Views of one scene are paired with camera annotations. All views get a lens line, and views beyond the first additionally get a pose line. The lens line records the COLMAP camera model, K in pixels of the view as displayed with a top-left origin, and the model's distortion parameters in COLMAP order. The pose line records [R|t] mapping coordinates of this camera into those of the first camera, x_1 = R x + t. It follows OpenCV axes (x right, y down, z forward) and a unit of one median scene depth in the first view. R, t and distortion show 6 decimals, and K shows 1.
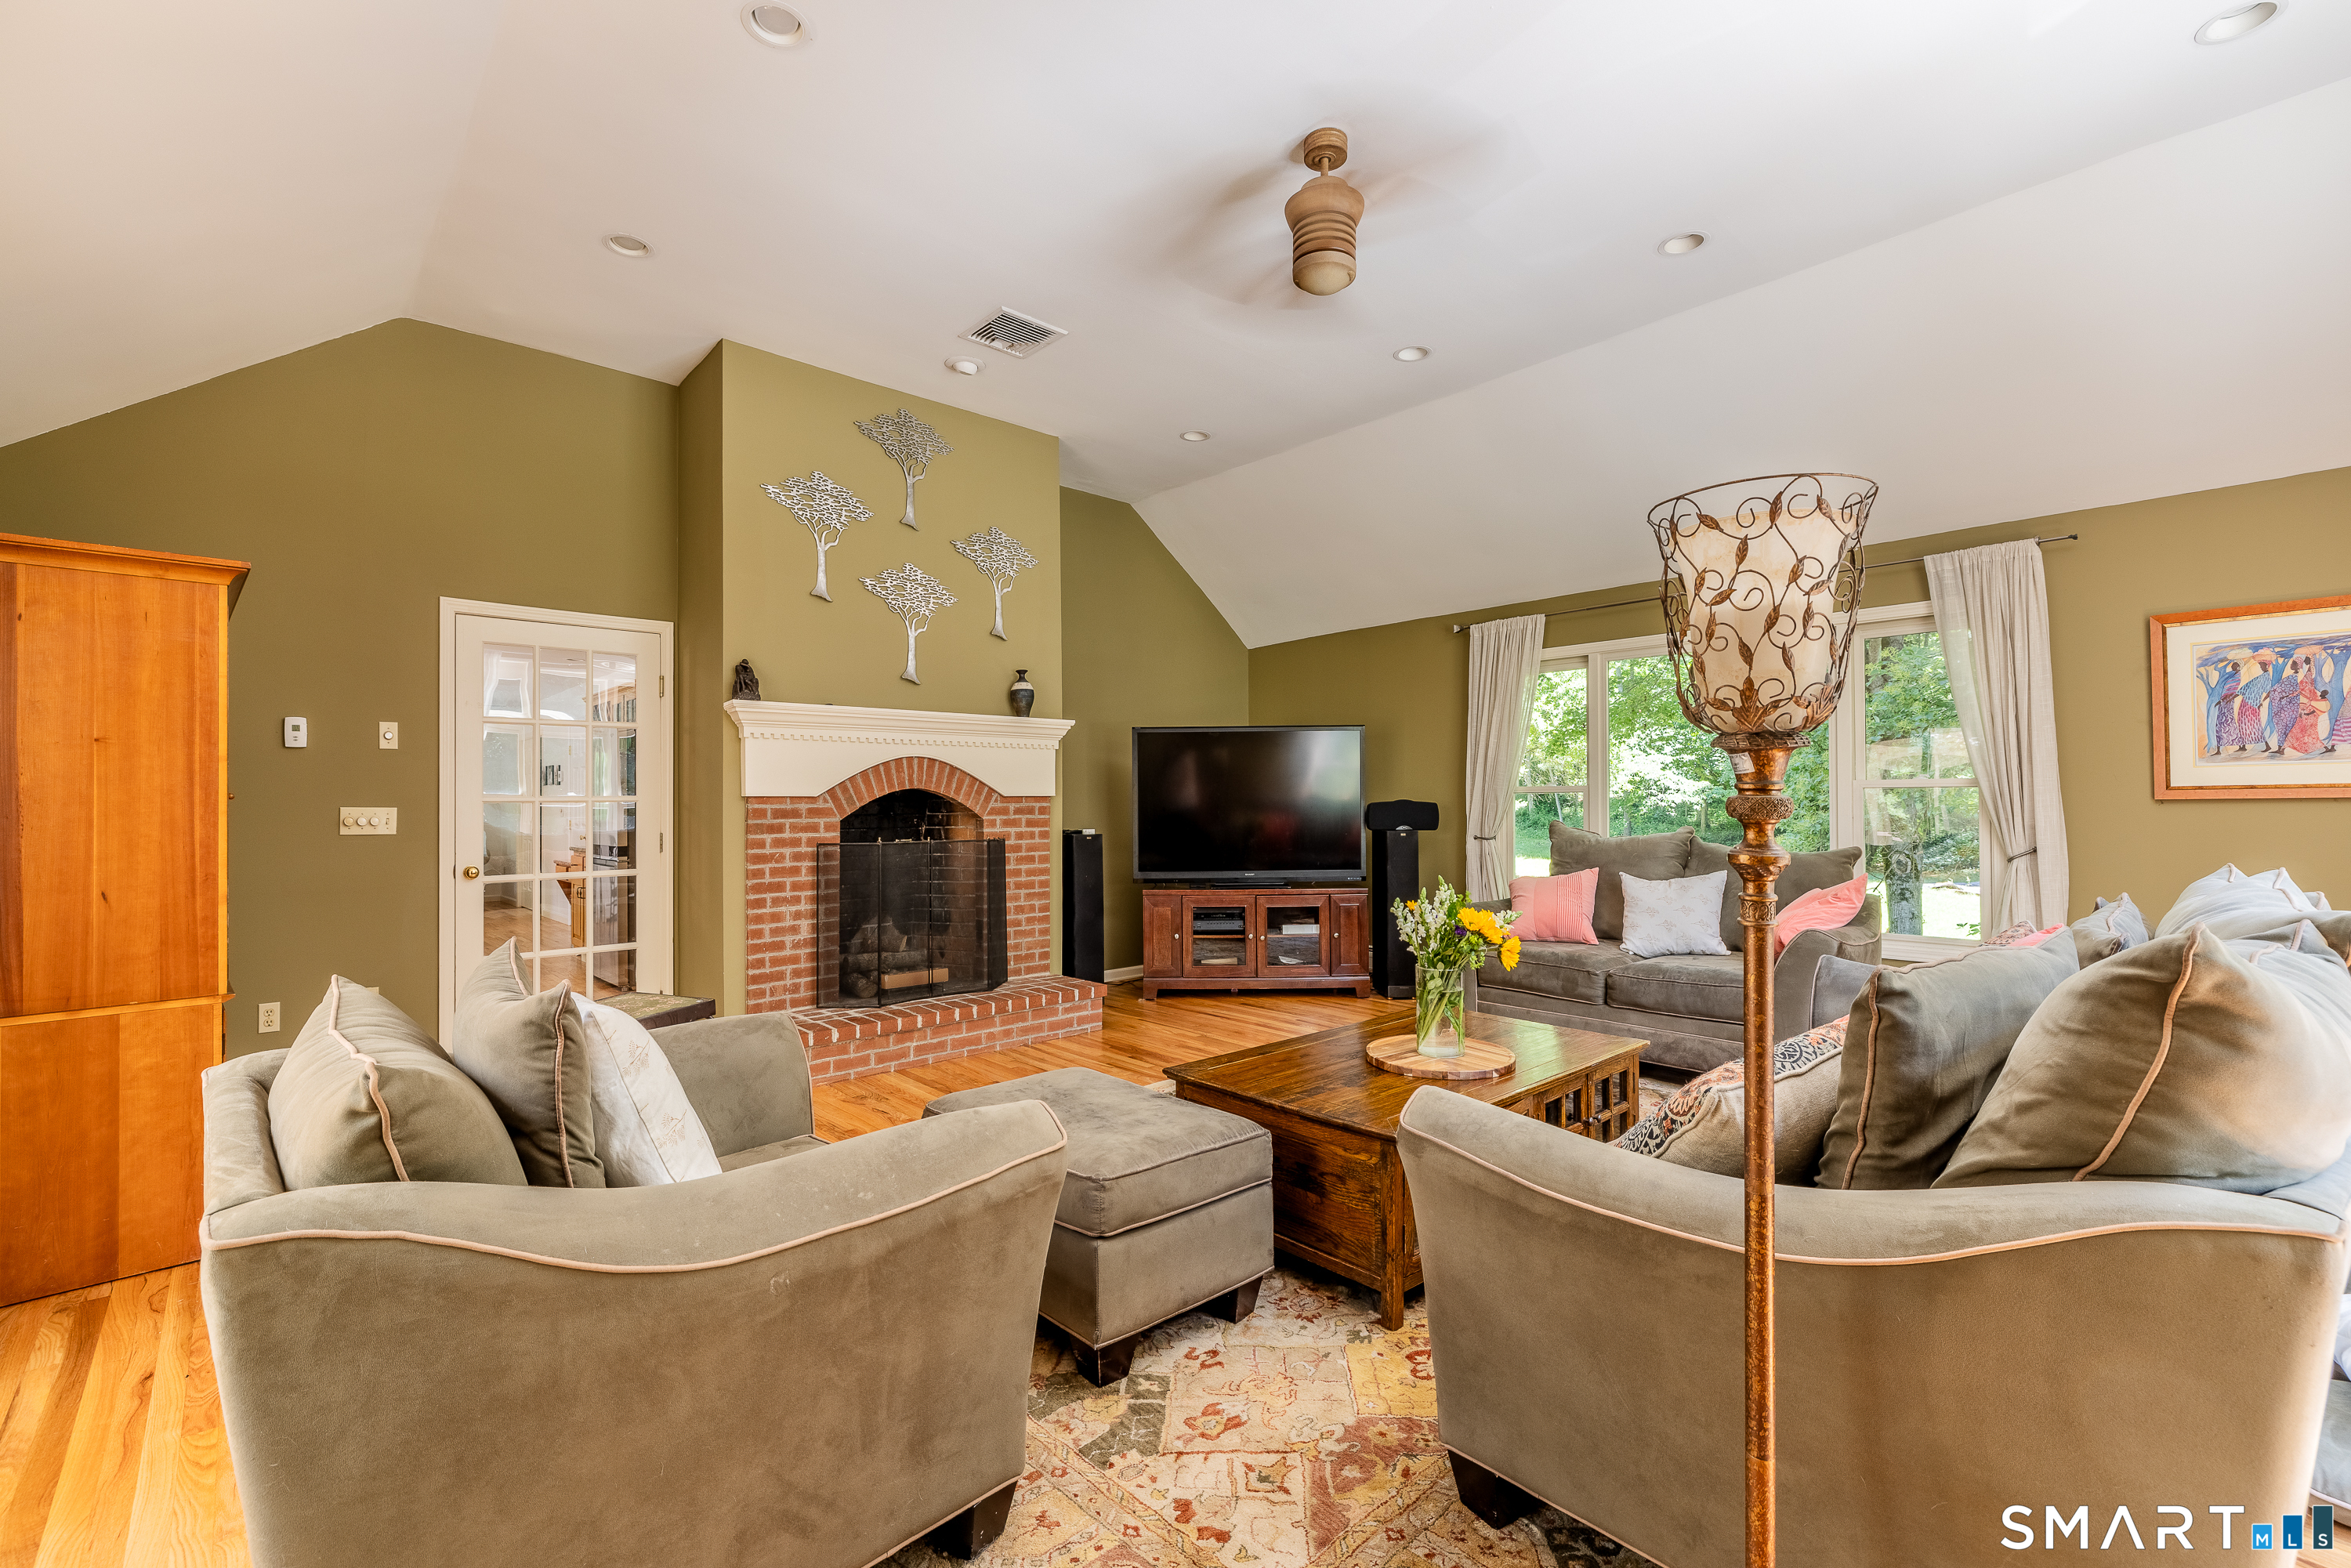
lens RADIAL K [[1017.1, 0, 1175.5], [0, 1017.1, 784.0], [0, 0, 1]] dist [0.000009, 0.000024]
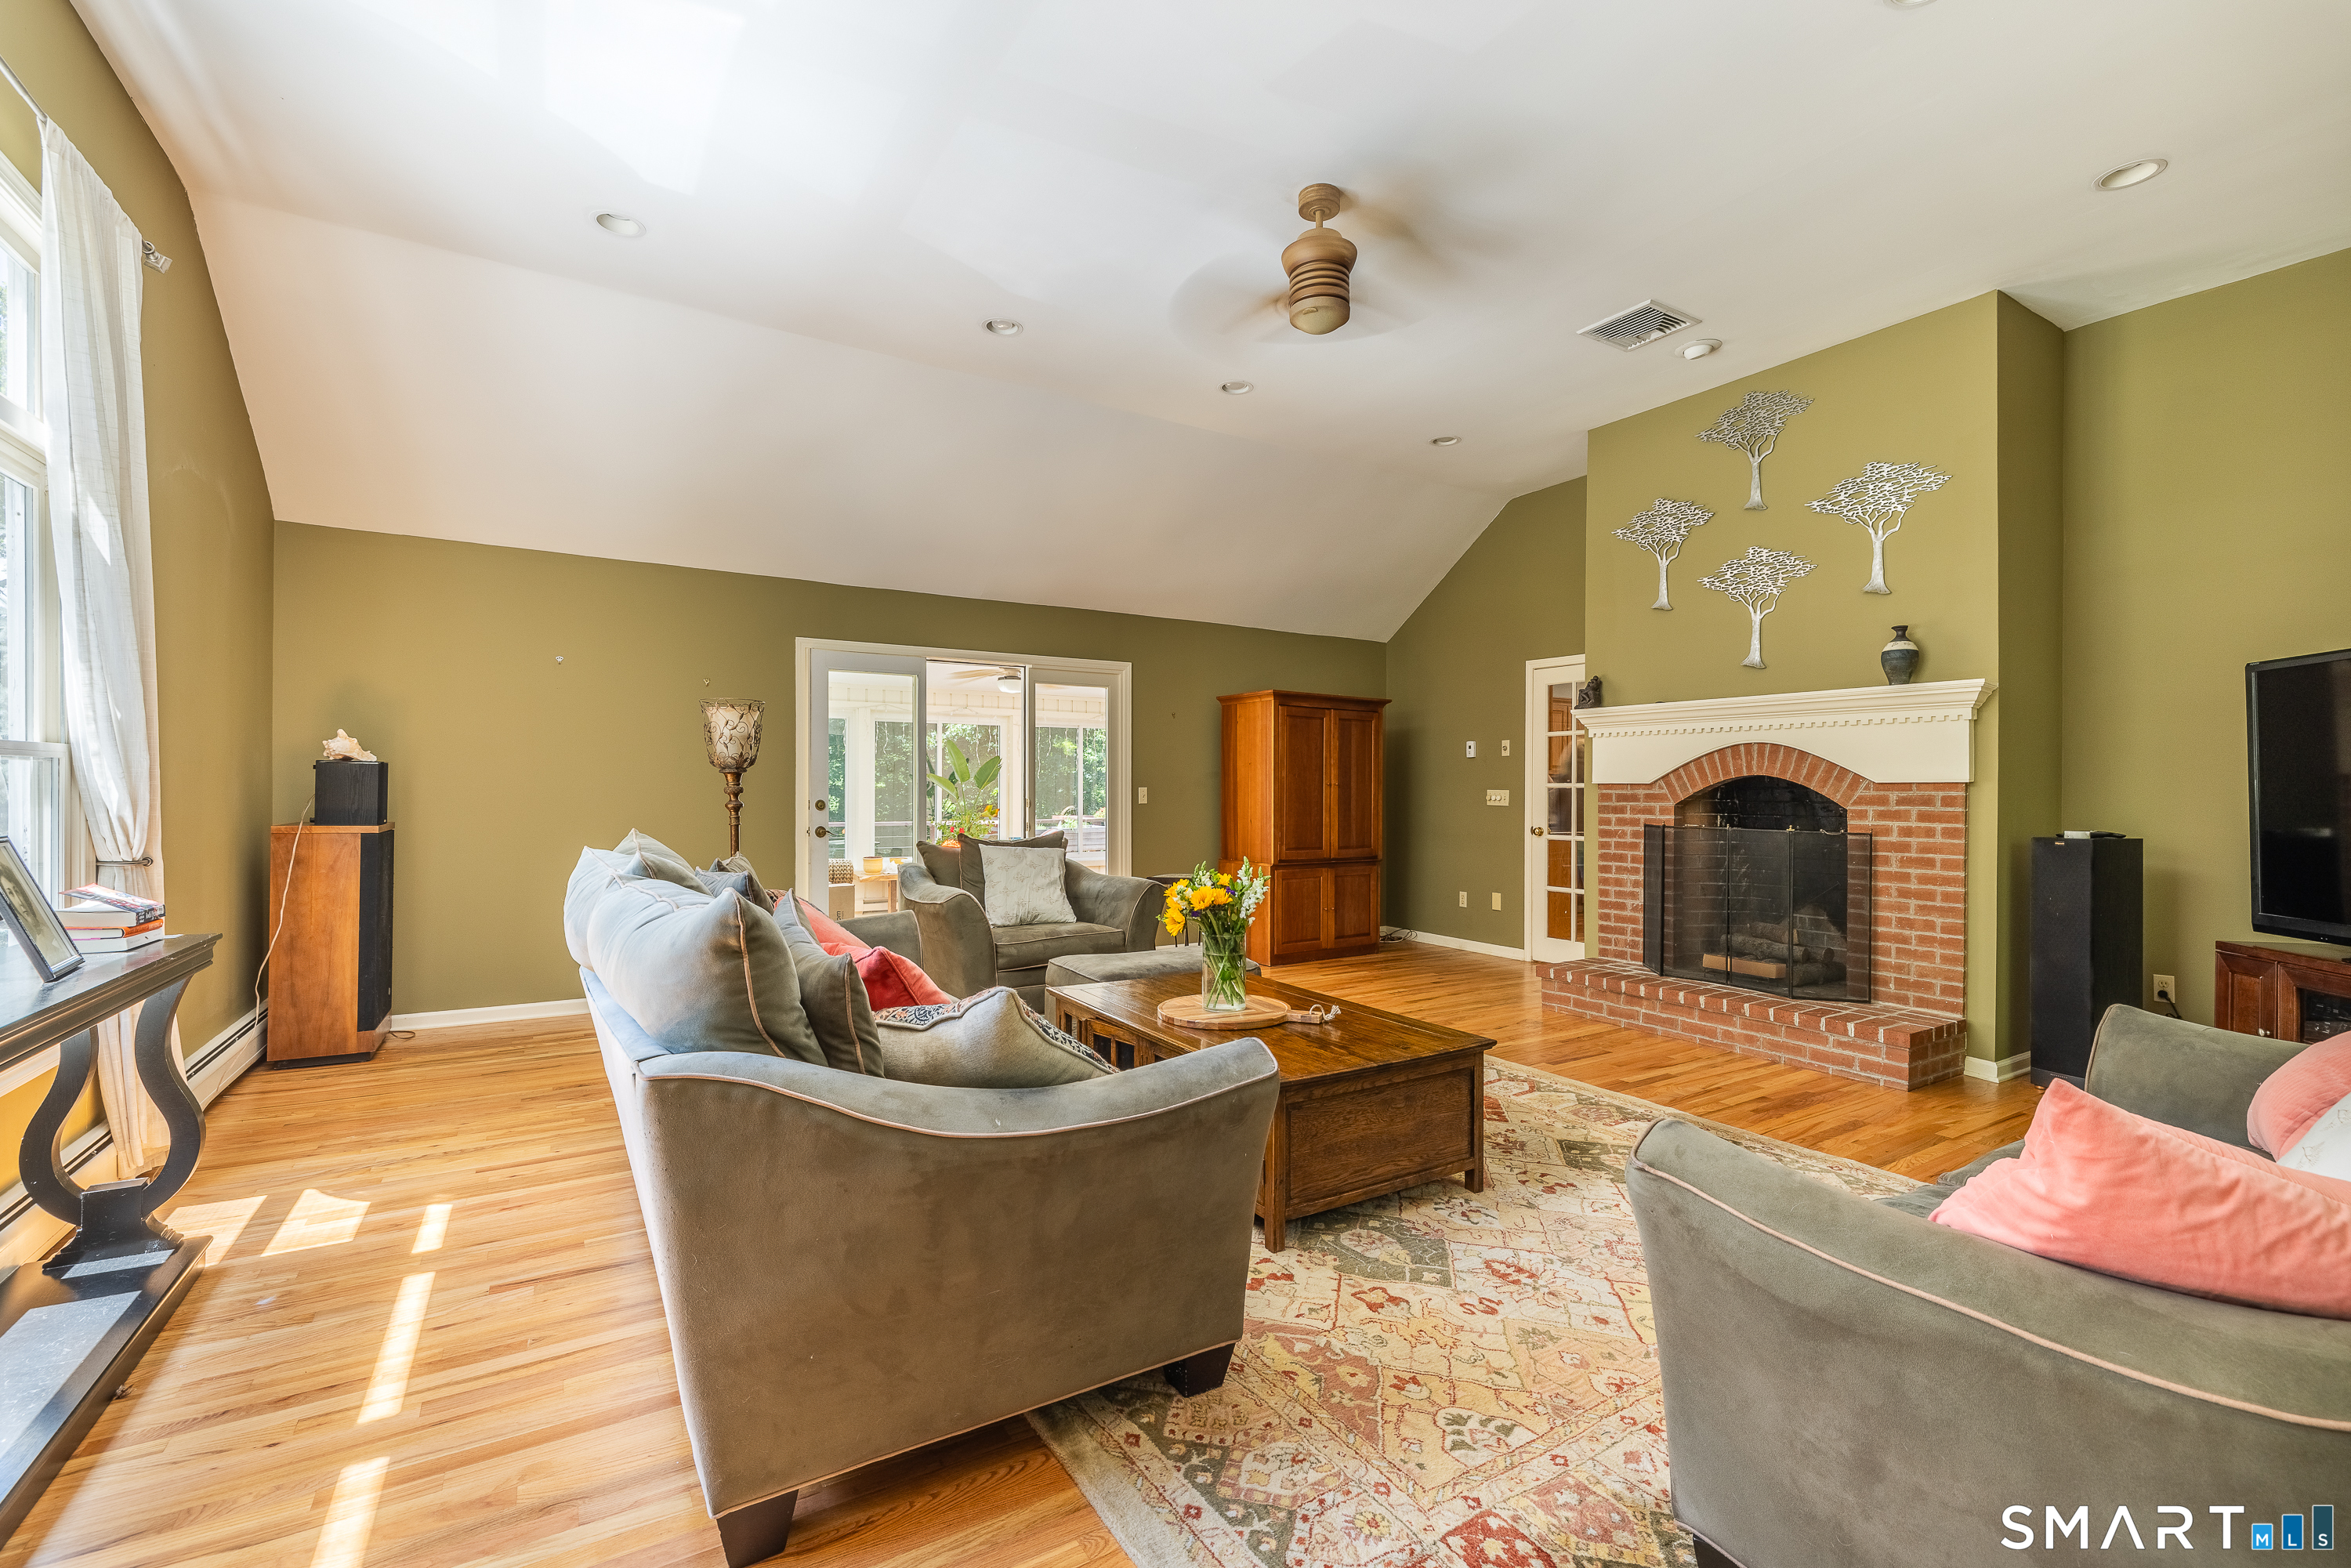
lens RADIAL K [[1017.1, 0, 1175.5], [0, 1017.1, 784.0], [0, 0, 1]] dist [0.000009, 0.000024]
pose [[-0.198074, 0.000304, -0.980187, 0.879819], [0.014543, 0.999891, -0.002629, 0.008002], [0.980079, -0.014776, -0.198057, 0.697189]]
